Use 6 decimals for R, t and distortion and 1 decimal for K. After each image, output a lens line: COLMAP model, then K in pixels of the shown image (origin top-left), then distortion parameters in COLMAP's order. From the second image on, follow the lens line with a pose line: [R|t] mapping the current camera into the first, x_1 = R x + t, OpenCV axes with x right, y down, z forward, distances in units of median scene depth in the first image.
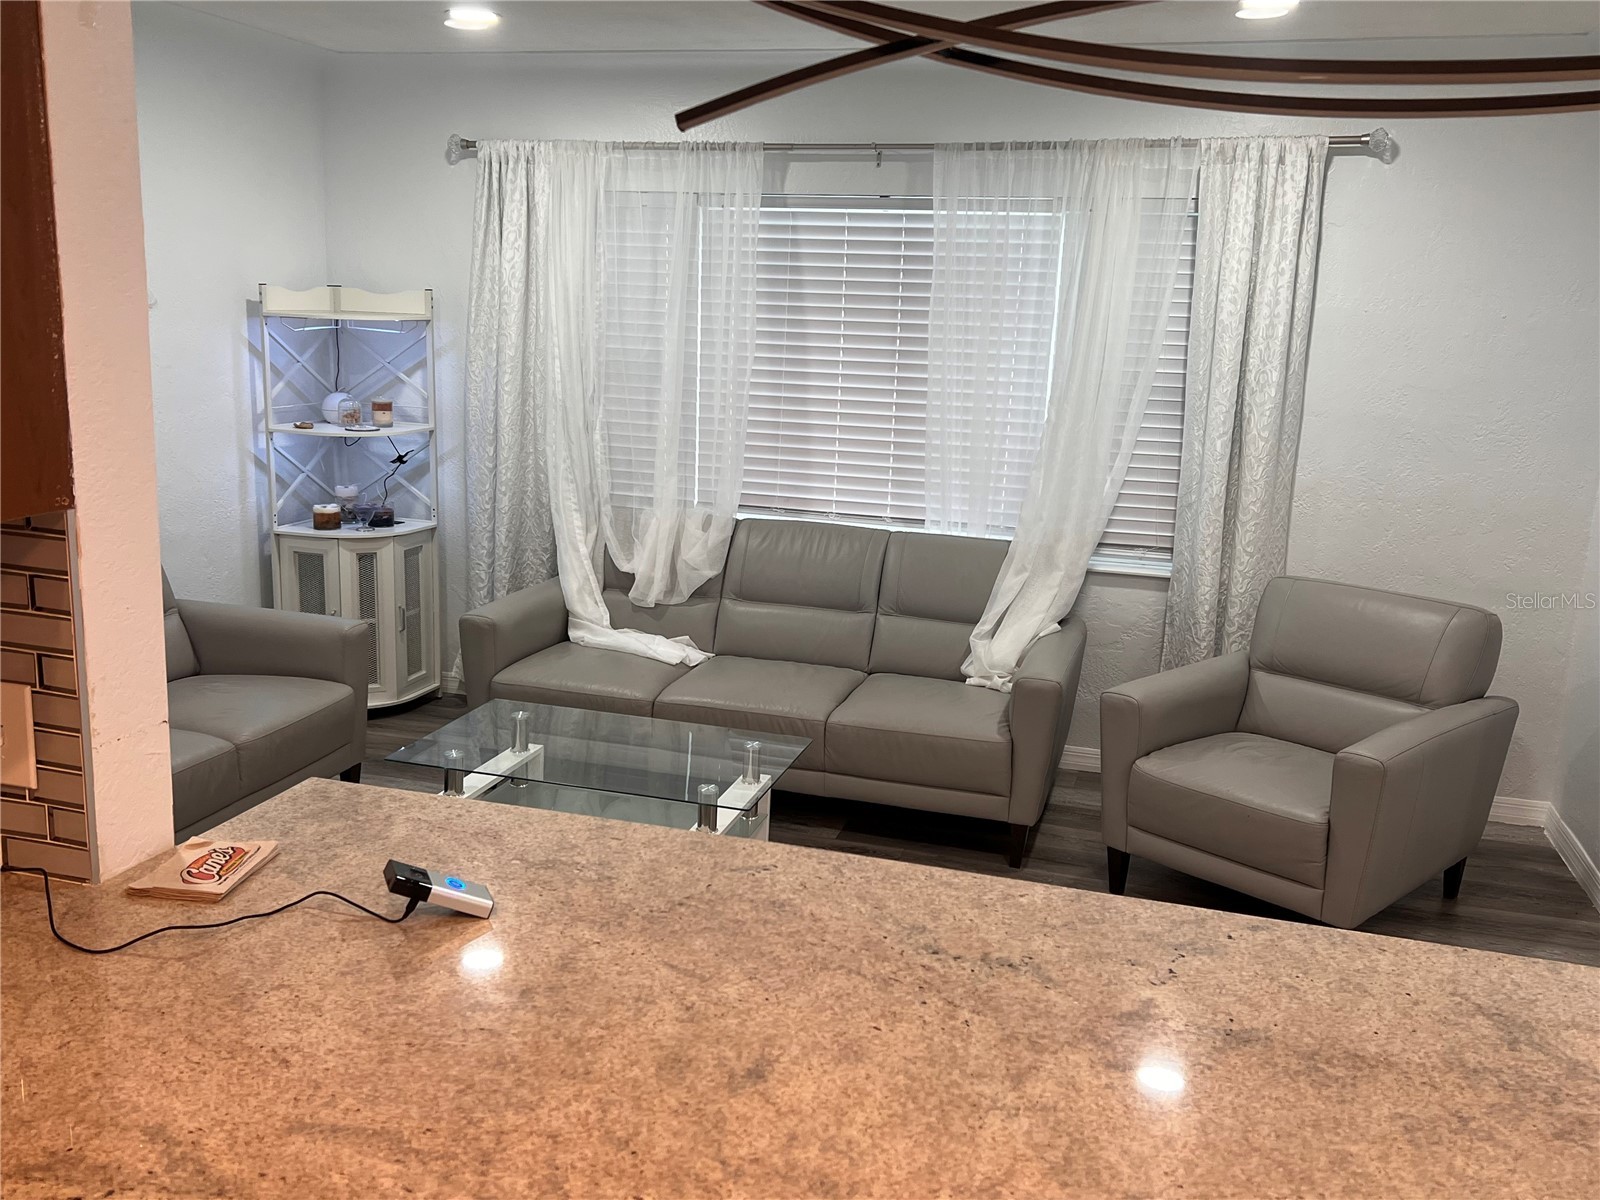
lens RADIAL K [[1407.6, 0, 805.9], [0, 1407.6, 593.3], [0, 0, 1]] dist [0.073134, -0.125290]
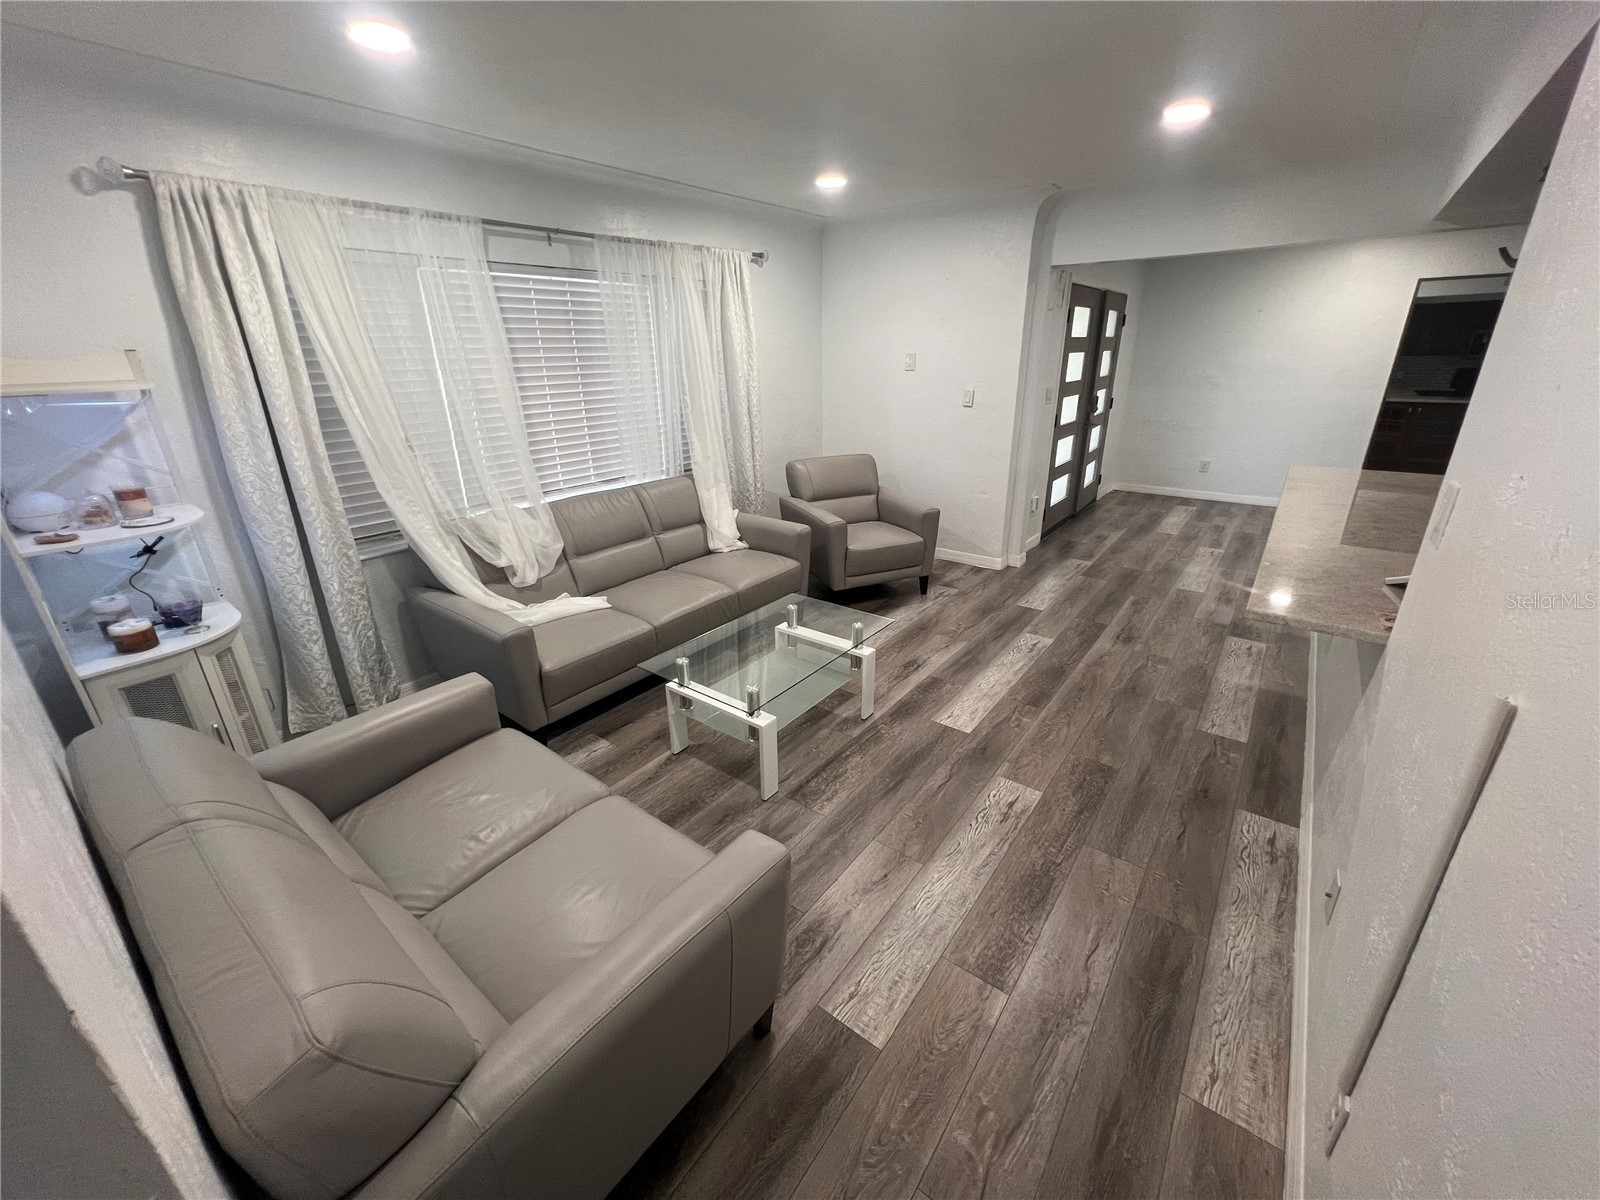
lens RADIAL K [[643.9, 0, 800.6], [0, 643.9, 590.6], [0, 0, 1]] dist [-0.002653, 0.000080]
pose [[0.359844, -0.372377, 0.855481, -0.556615], [0.203589, 0.926145, 0.317500, -0.130230], [-0.910530, 0.059916, 0.409079, 0.516283]]
